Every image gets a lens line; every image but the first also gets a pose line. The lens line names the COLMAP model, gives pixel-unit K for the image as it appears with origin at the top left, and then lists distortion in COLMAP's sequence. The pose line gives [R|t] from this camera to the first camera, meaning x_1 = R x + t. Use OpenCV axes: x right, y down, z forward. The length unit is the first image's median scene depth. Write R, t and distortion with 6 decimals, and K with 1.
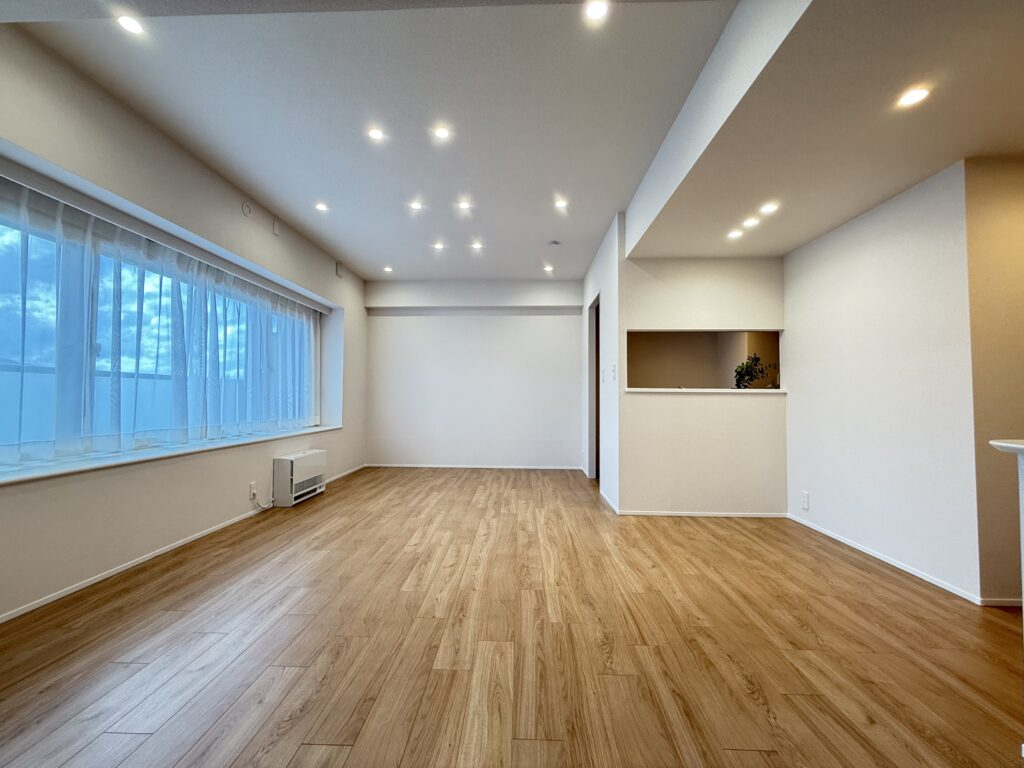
lens RADIAL K [[409.8, 0, 508.4], [0, 409.8, 384.0], [0, 0, 1]] dist [-0.000304, 0.000096]
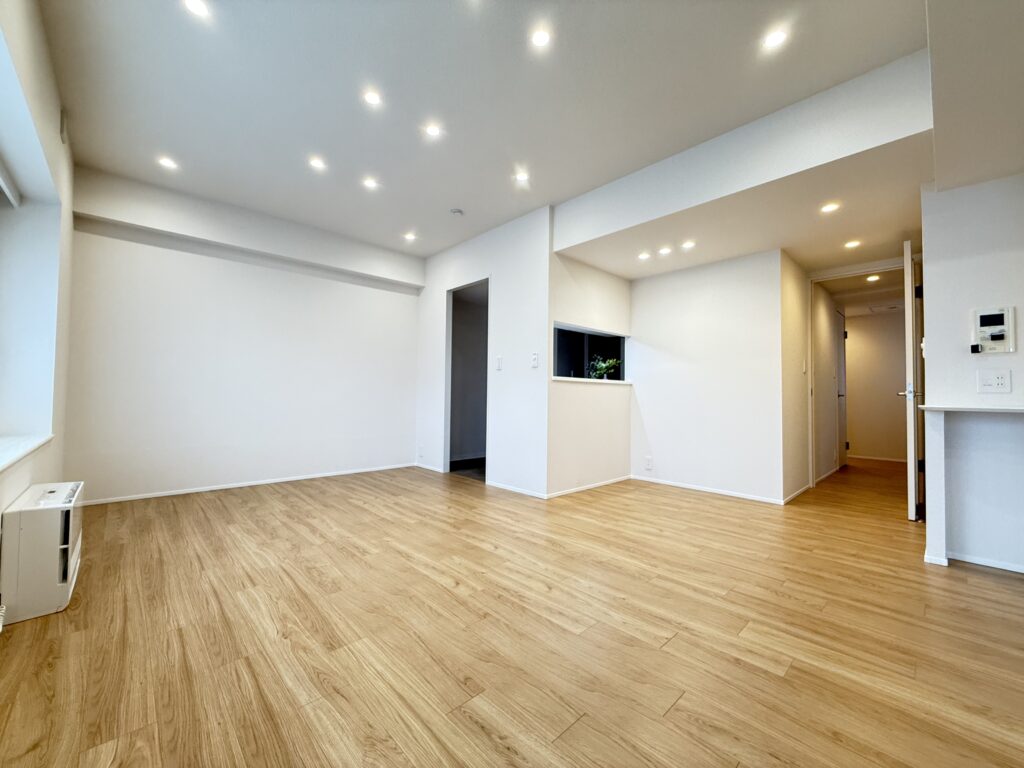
lens RADIAL K [[409.8, 0, 508.4], [0, 409.8, 384.0], [0, 0, 1]] dist [-0.000304, 0.000096]
pose [[0.703474, 0.021019, 0.710410, -0.750203], [-0.031012, 0.999518, 0.001136, 0.043673], [-0.710044, -0.022830, 0.703787, 0.483939]]
